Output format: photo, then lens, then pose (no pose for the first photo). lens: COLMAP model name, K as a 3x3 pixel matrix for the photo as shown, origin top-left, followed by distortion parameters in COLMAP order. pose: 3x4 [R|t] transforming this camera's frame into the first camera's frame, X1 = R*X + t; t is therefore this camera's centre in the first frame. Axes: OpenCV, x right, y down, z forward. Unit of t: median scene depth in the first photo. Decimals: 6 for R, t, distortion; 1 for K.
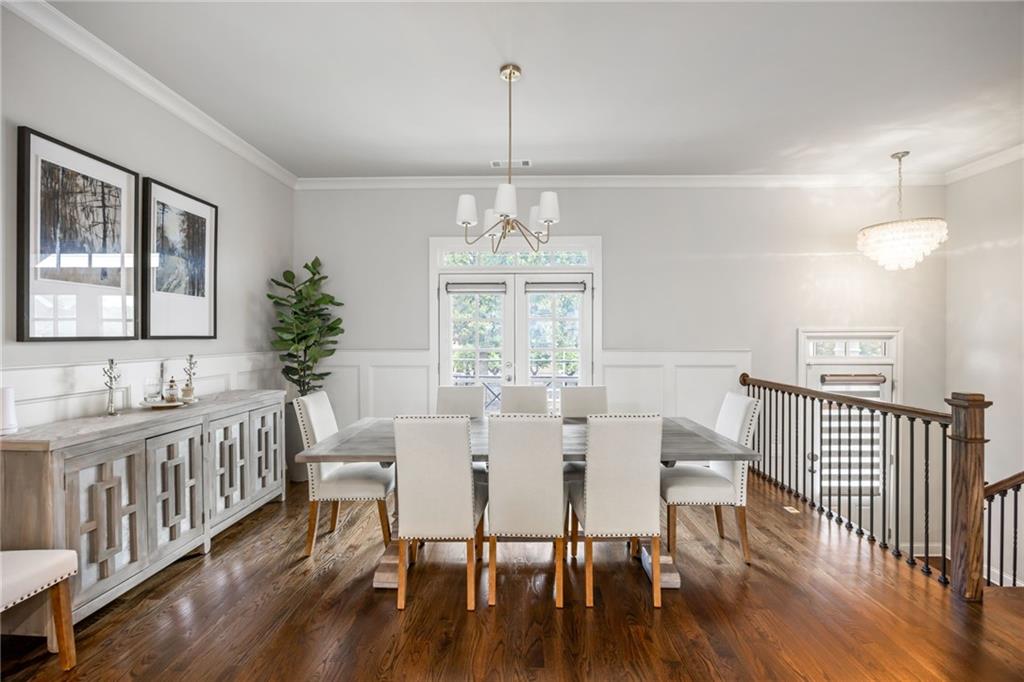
lens RADIAL K [[420.9, 0, 514.0], [0, 420.9, 335.7], [0, 0, 1]] dist [-0.025205, 0.000066]
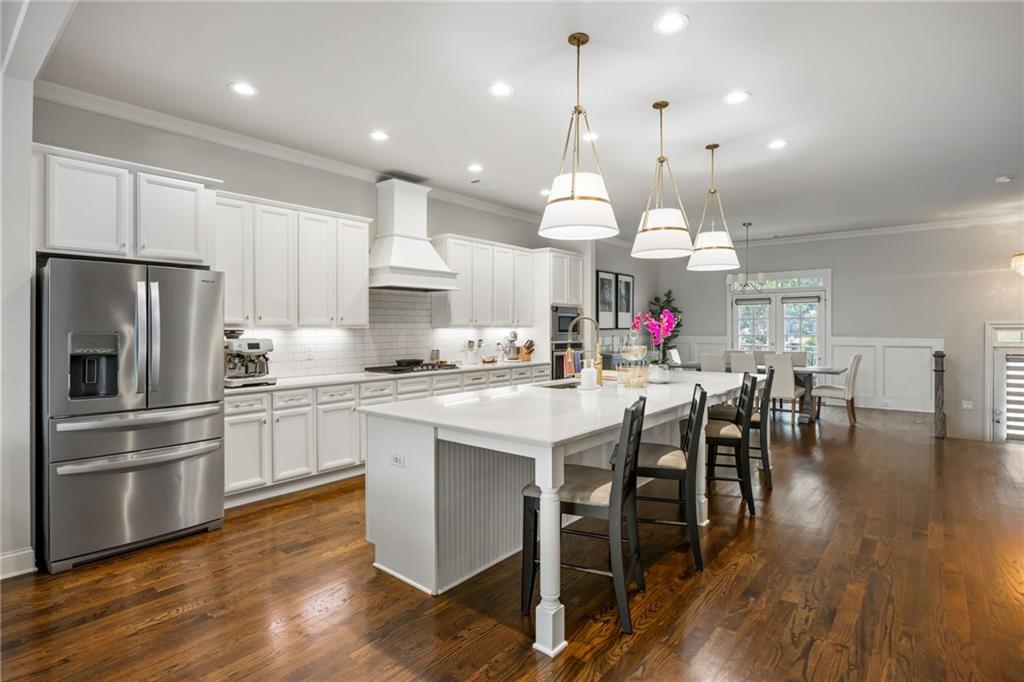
lens RADIAL K [[517.1, 0, 537.6], [0, 517.1, 328.5], [0, 0, 1]] dist [0.000480, -0.000061]
pose [[0.803439, -0.002096, -0.595384, 0.502803], [0.003003, 0.999995, 0.000532, -0.000419], [0.595380, -0.002215, 0.803441, -1.384727]]
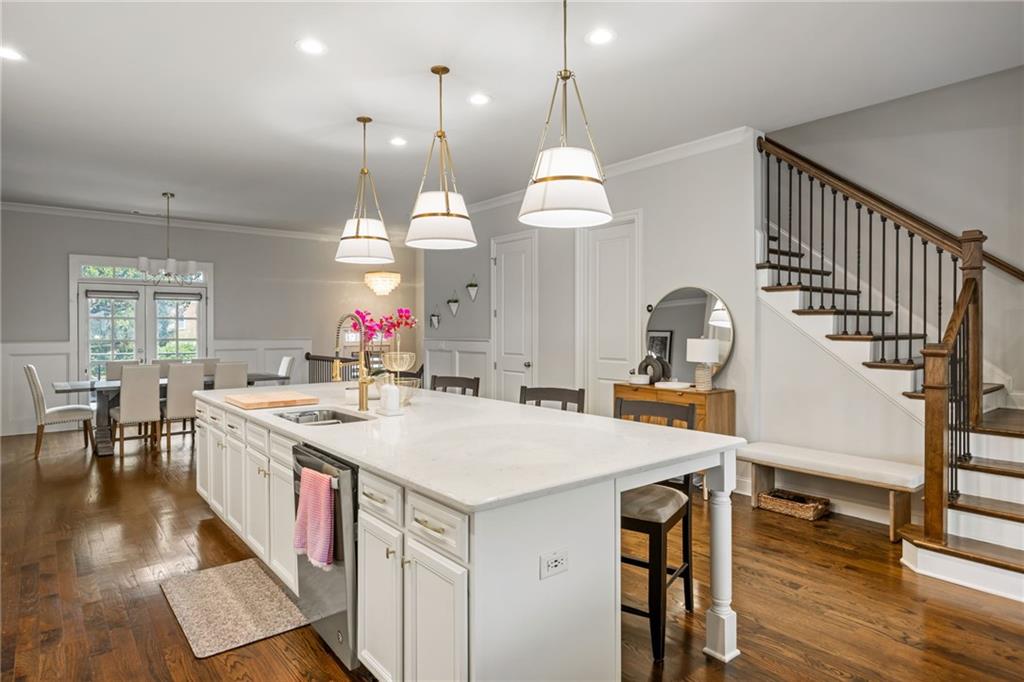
lens RADIAL K [[580.1, 0, 506.8], [0, 580.1, 335.2], [0, 0, 1]] dist [-0.003323, -0.000682]
pose [[0.758436, -0.007522, 0.651704, -0.347081], [0.000238, 0.999937, 0.011264, -0.004071], [-0.651747, -0.008388, 0.758390, -1.257923]]
